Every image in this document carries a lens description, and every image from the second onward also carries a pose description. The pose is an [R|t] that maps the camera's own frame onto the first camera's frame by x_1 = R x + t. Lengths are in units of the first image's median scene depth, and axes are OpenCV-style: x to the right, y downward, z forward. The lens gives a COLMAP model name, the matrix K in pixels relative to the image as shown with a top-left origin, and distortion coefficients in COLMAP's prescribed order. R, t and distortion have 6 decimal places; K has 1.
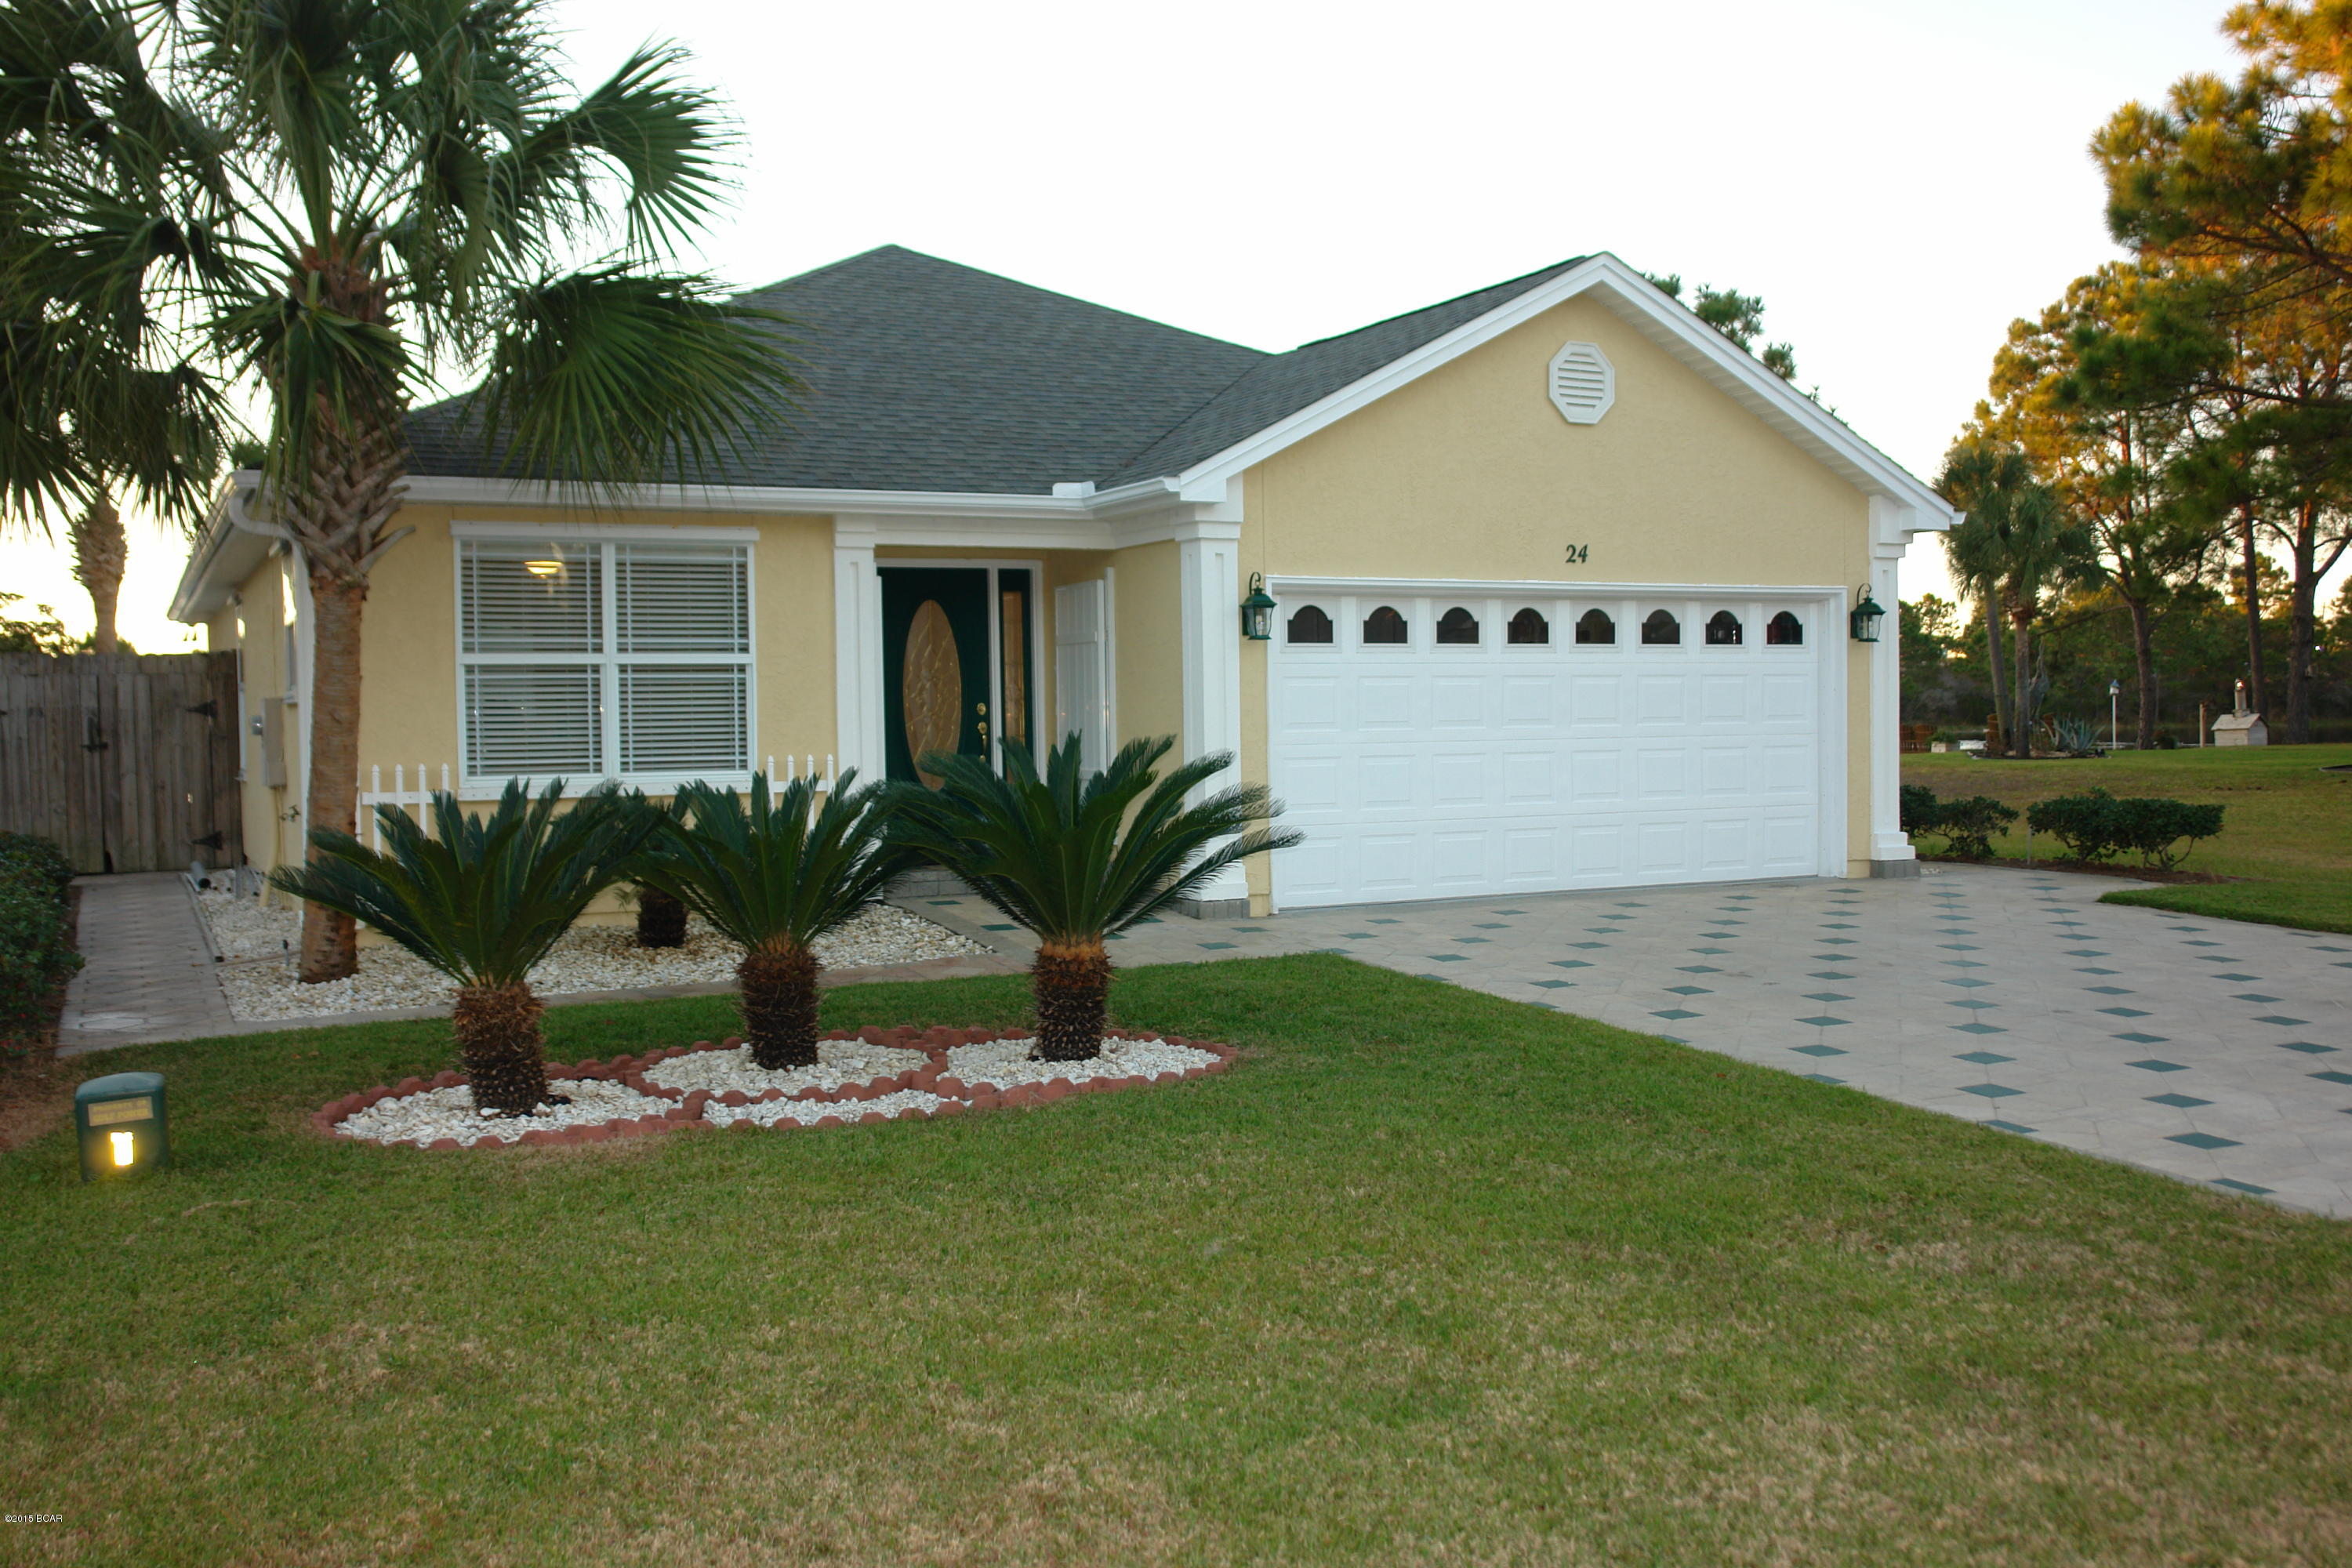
lens RADIAL K [[2044.3, 0, 1177.6], [0, 2044.3, 788.7], [0, 0, 1]] dist [0.010281, -0.007870]
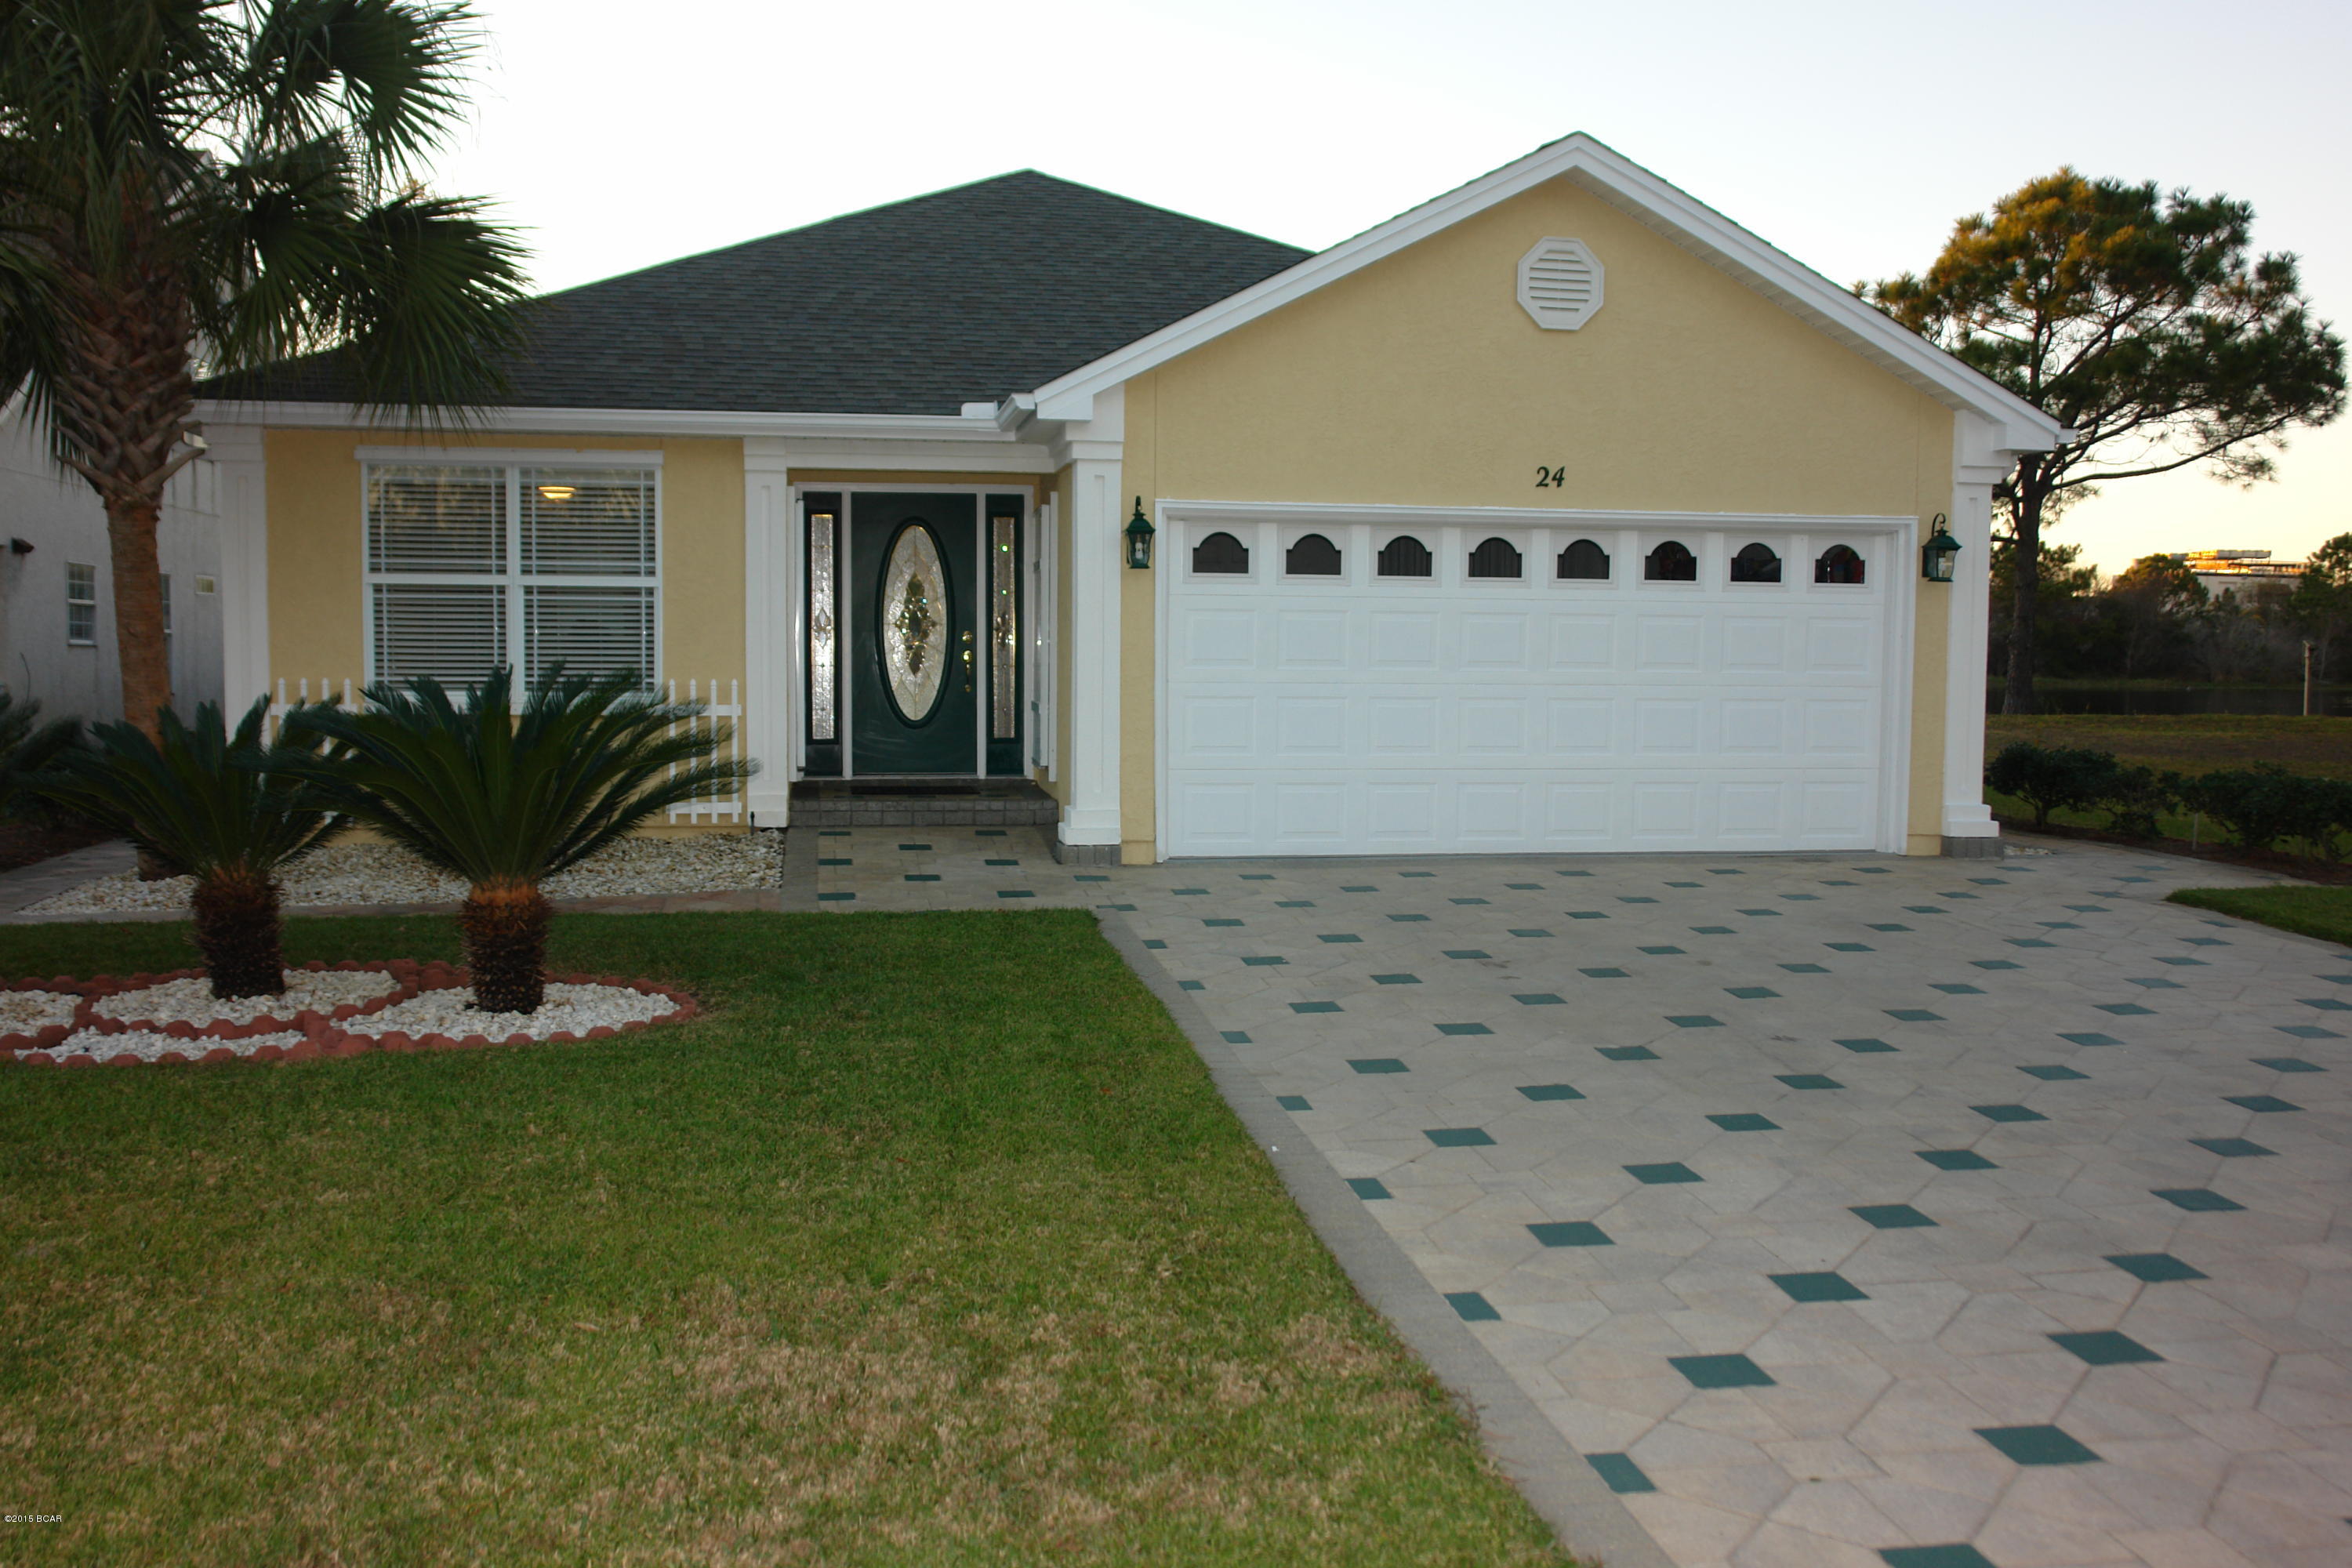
lens RADIAL K [[1955.0, 0, 1182.8], [0, 1955.0, 777.7], [0, 0, 1]] dist [-0.019936, 0.023345]
pose [[0.959345, 0.040816, -0.279268, 0.308496], [-0.032153, 0.998851, 0.035533, -0.009792], [0.280397, -0.025109, 0.959556, 0.147116]]
